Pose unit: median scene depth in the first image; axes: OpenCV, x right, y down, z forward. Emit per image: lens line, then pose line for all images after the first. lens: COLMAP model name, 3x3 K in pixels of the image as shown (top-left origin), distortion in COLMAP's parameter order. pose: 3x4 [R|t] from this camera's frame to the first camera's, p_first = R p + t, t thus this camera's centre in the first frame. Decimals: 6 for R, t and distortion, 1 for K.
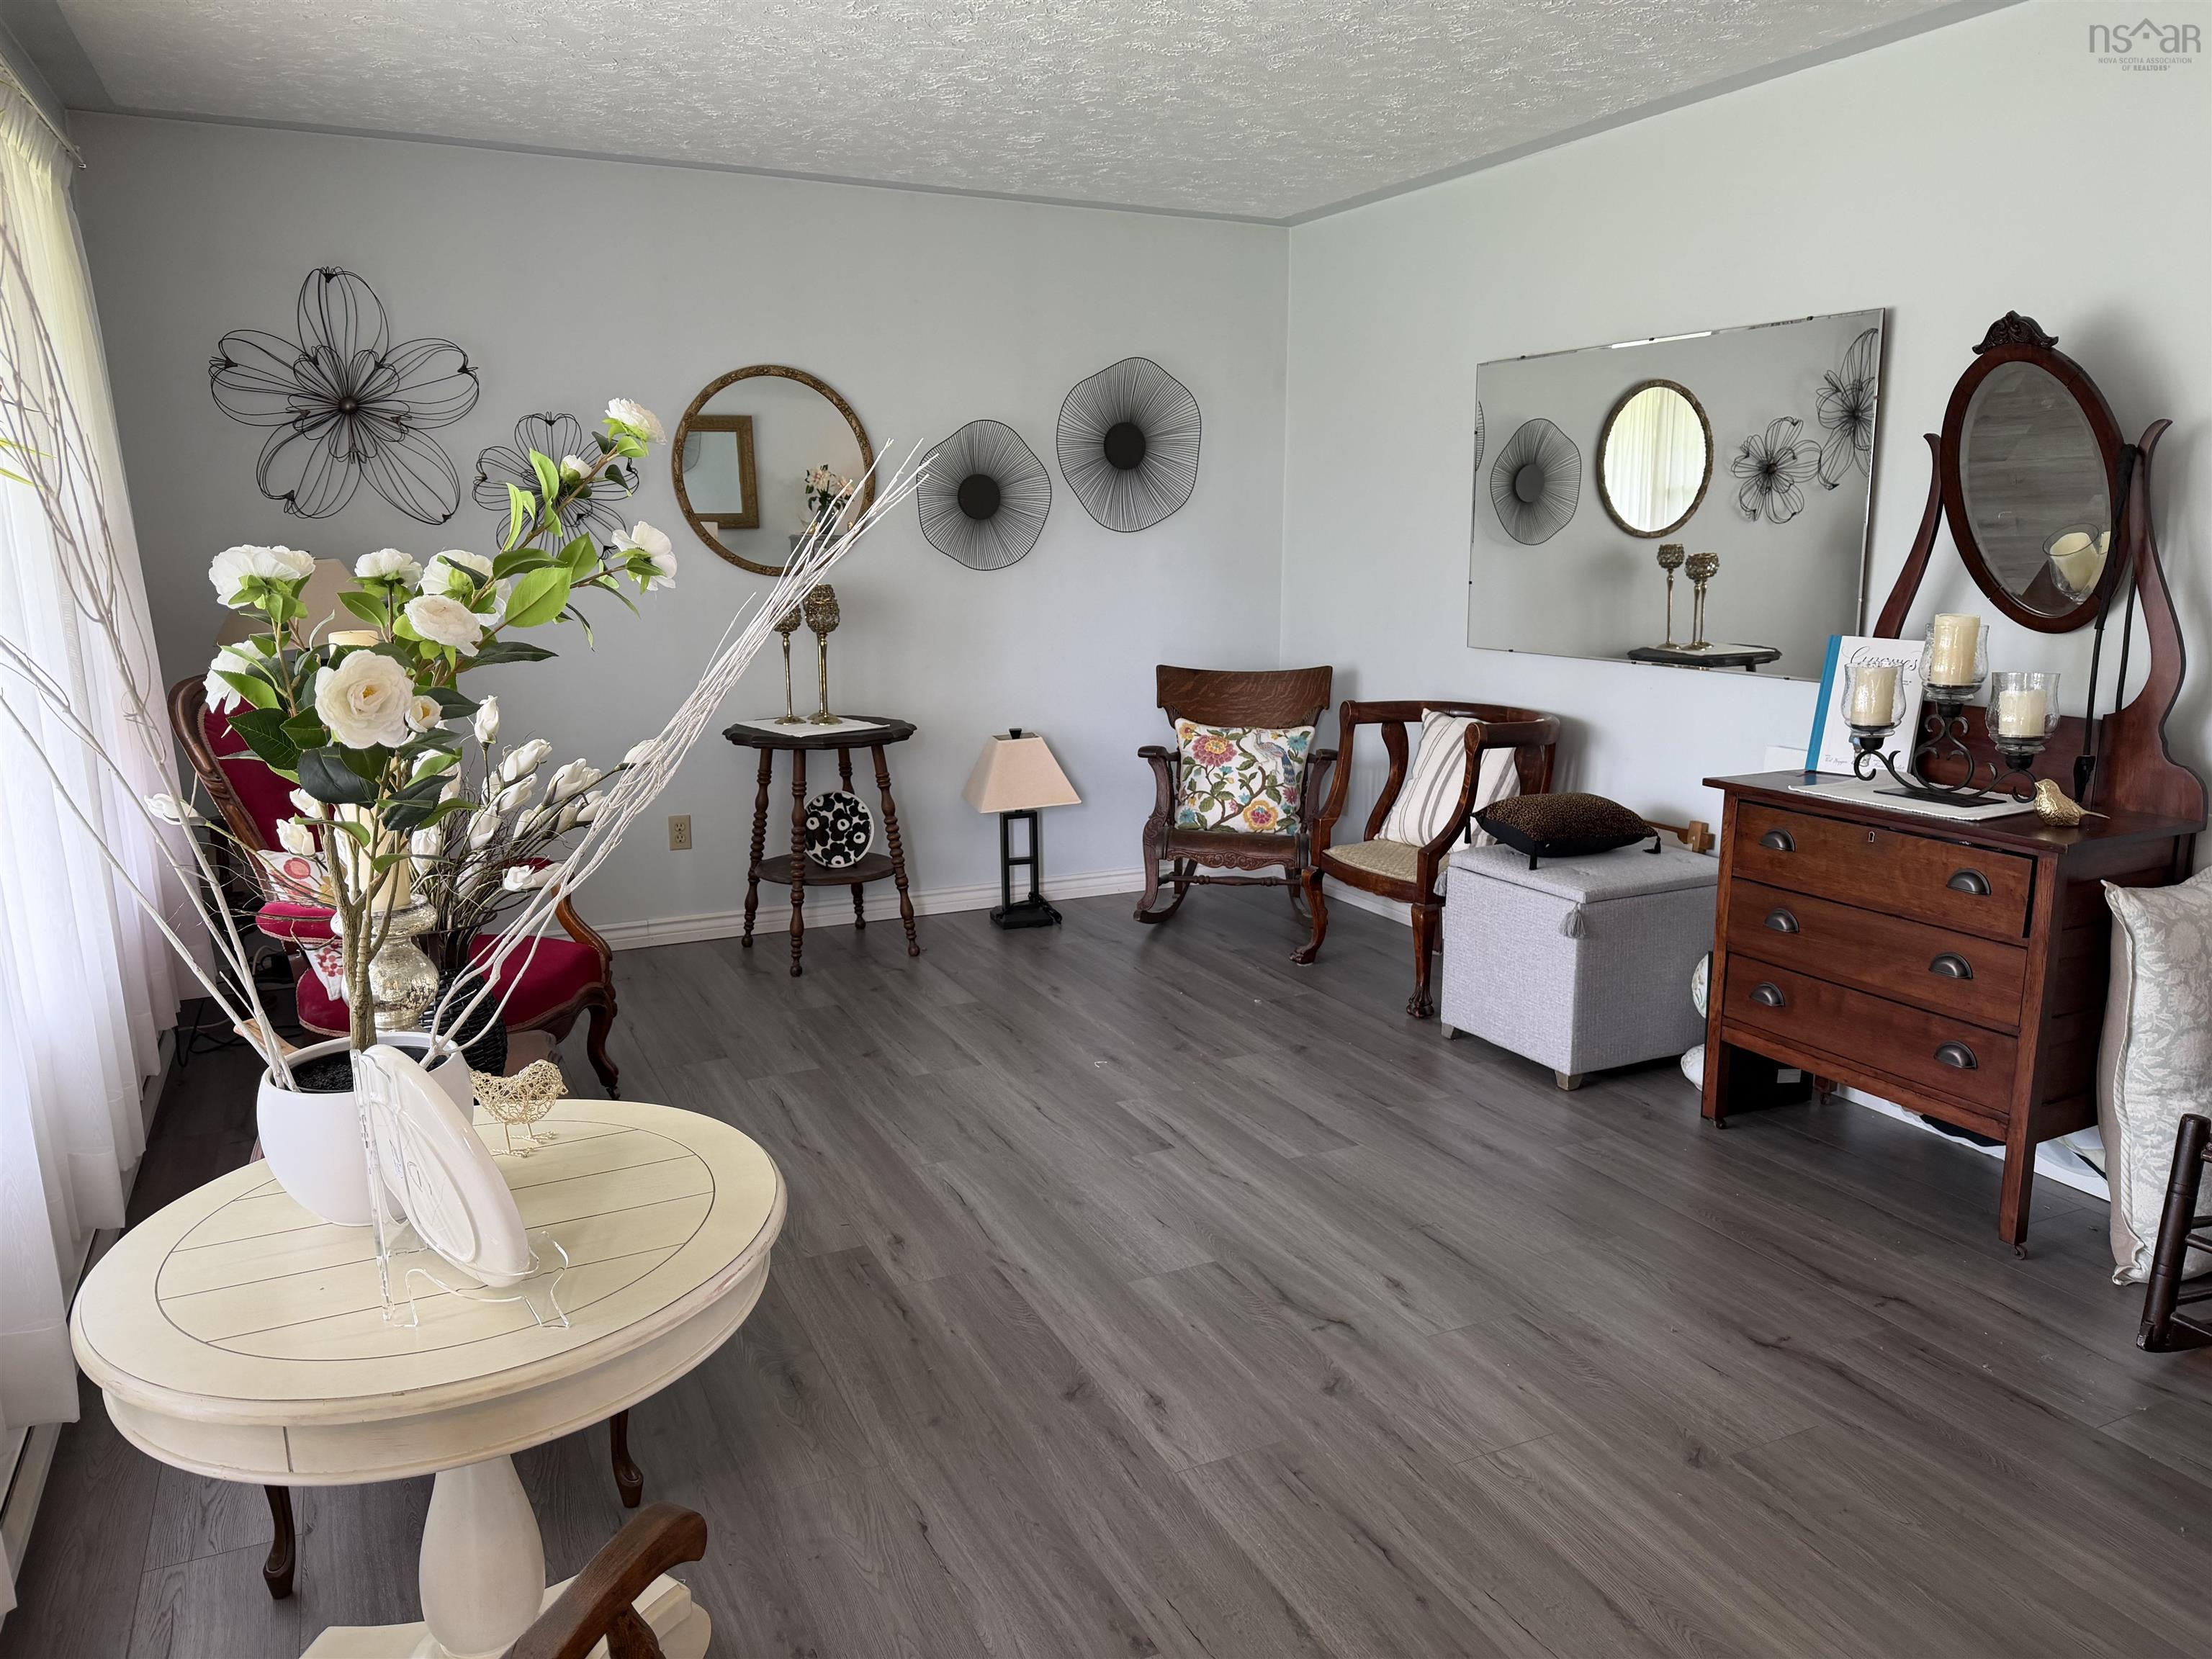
lens RADIAL K [[1527.9, 0, 1106.0], [0, 1527.9, 829.5], [0, 0, 1]] dist [0.252464, -0.344543]
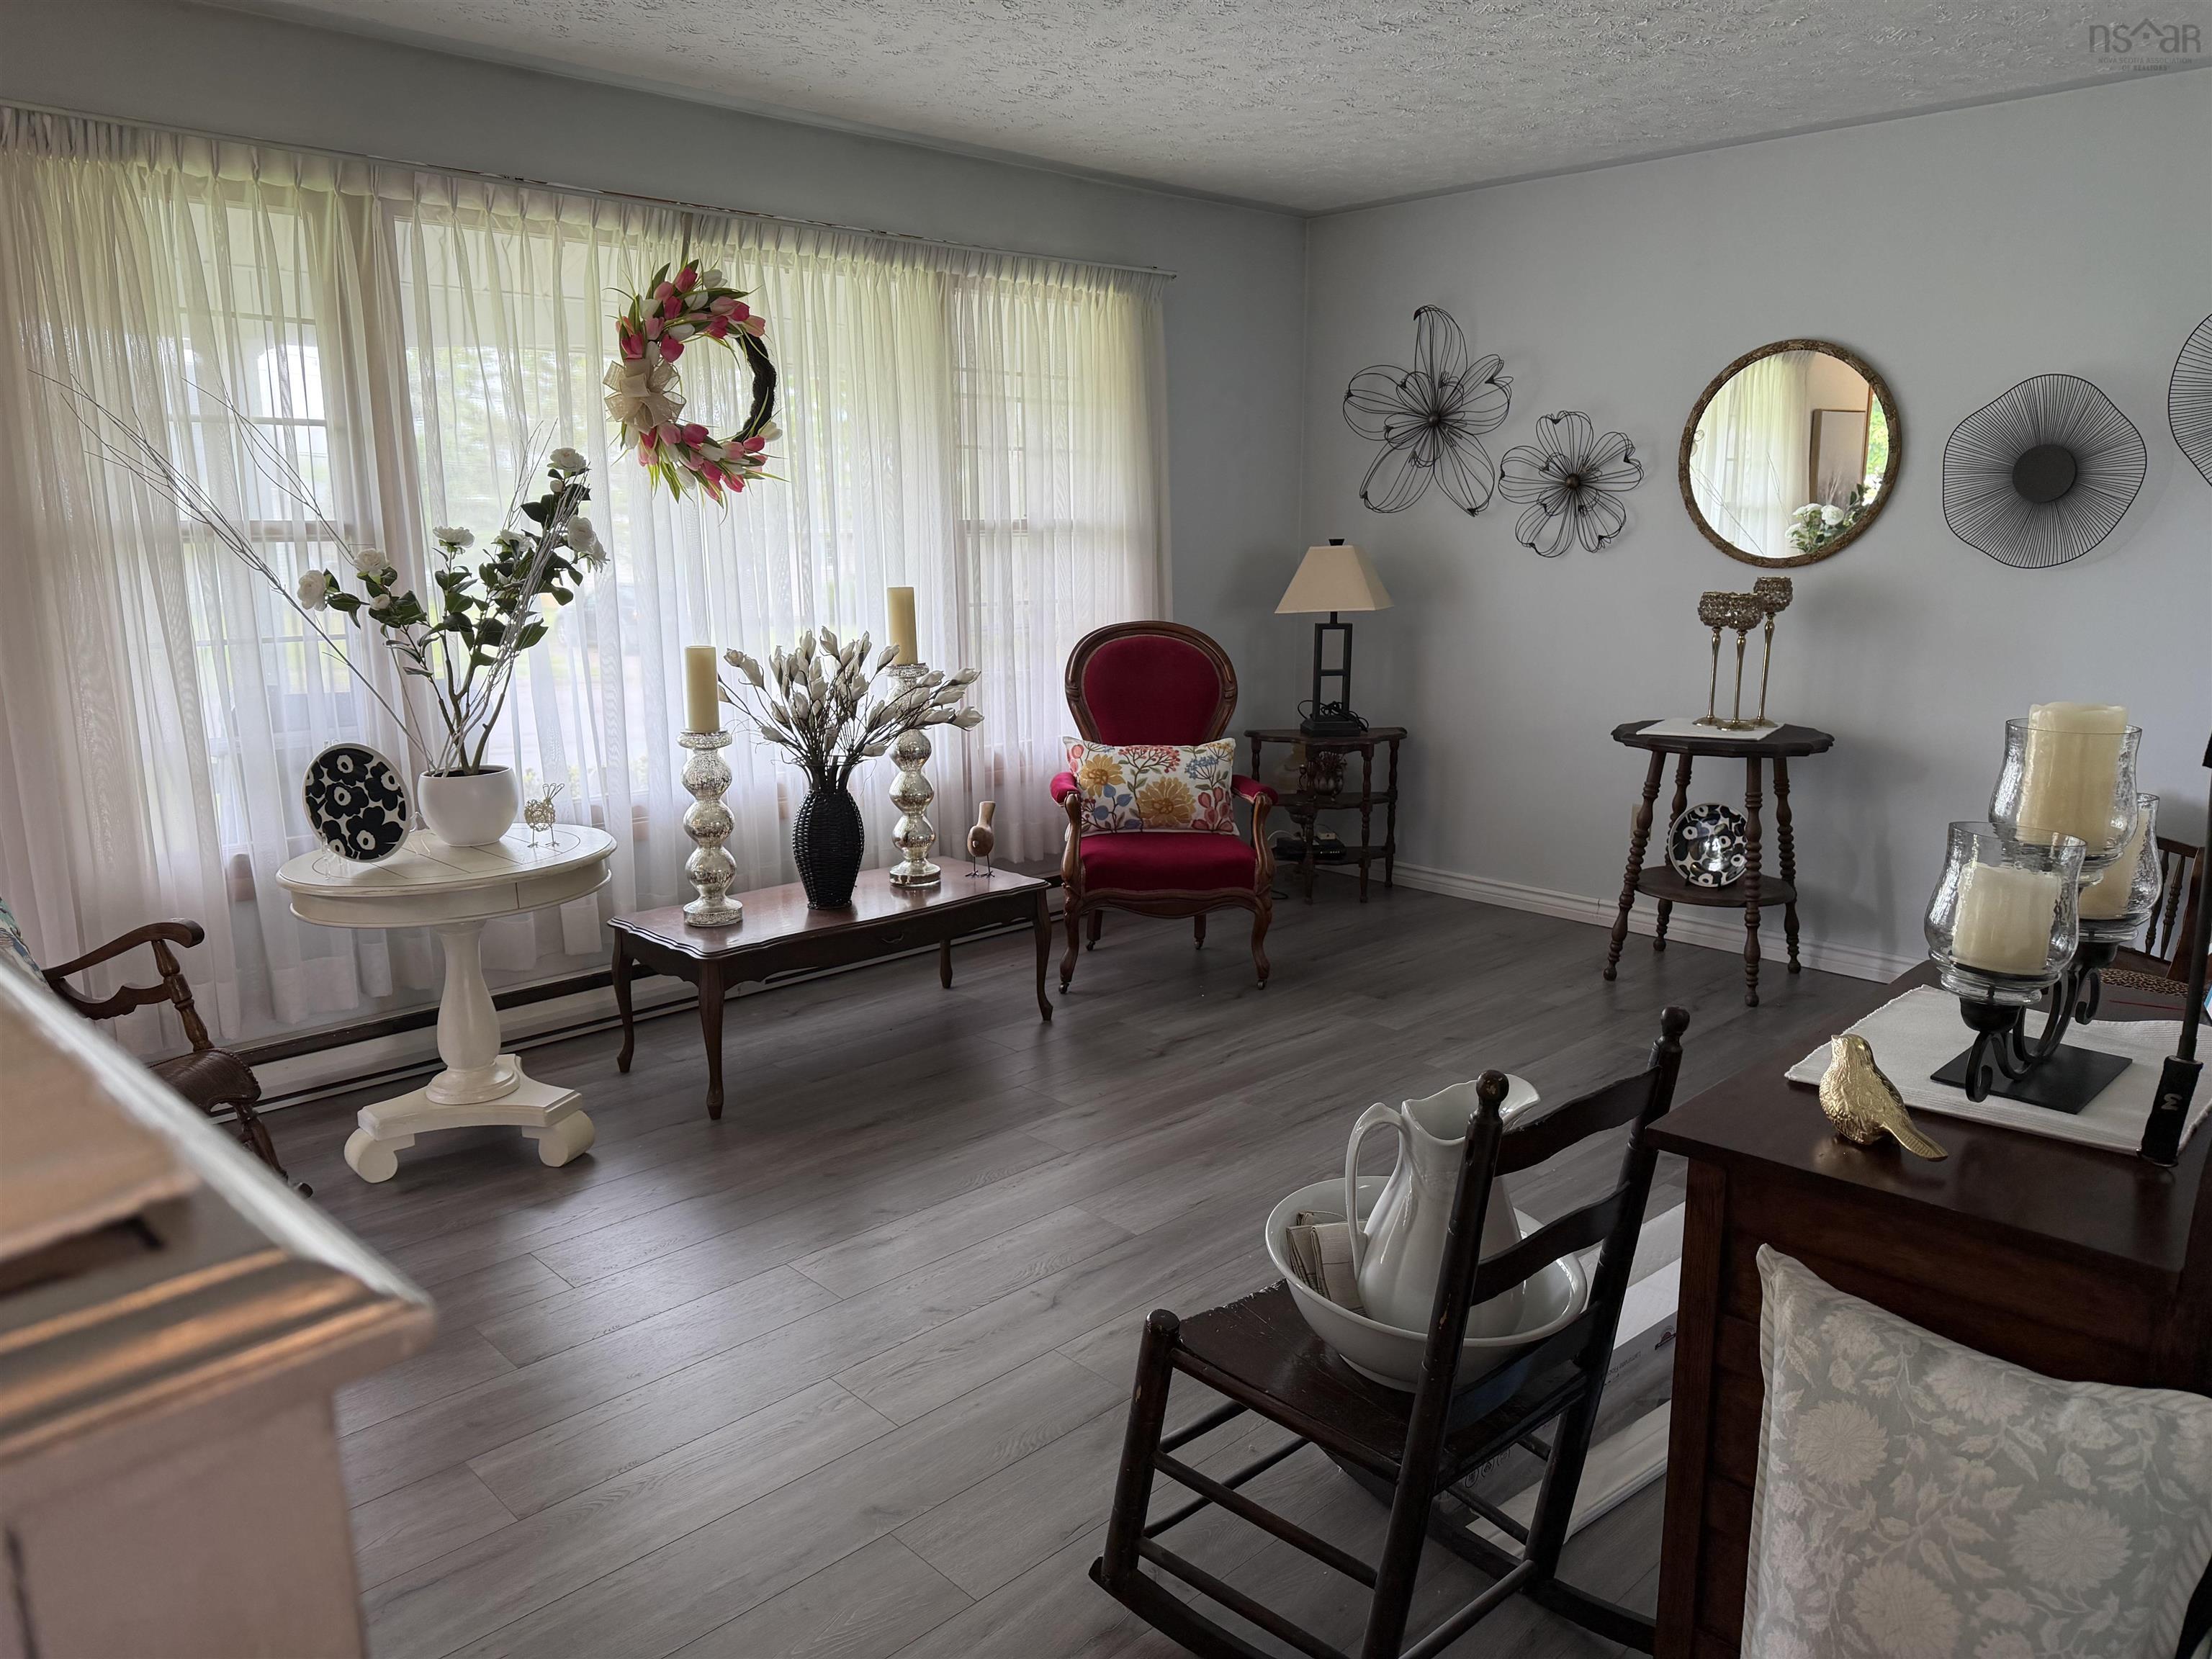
lens RADIAL K [[1644.9, 0, 1104.7], [0, 1644.9, 845.1], [0, 0, 1]] dist [0.028504, -0.001908]
pose [[0.342223, 0.196918, -0.918753, 0.603302], [-0.177733, 0.973708, 0.142494, -0.075732], [0.922656, 0.114528, 0.368224, 0.309704]]
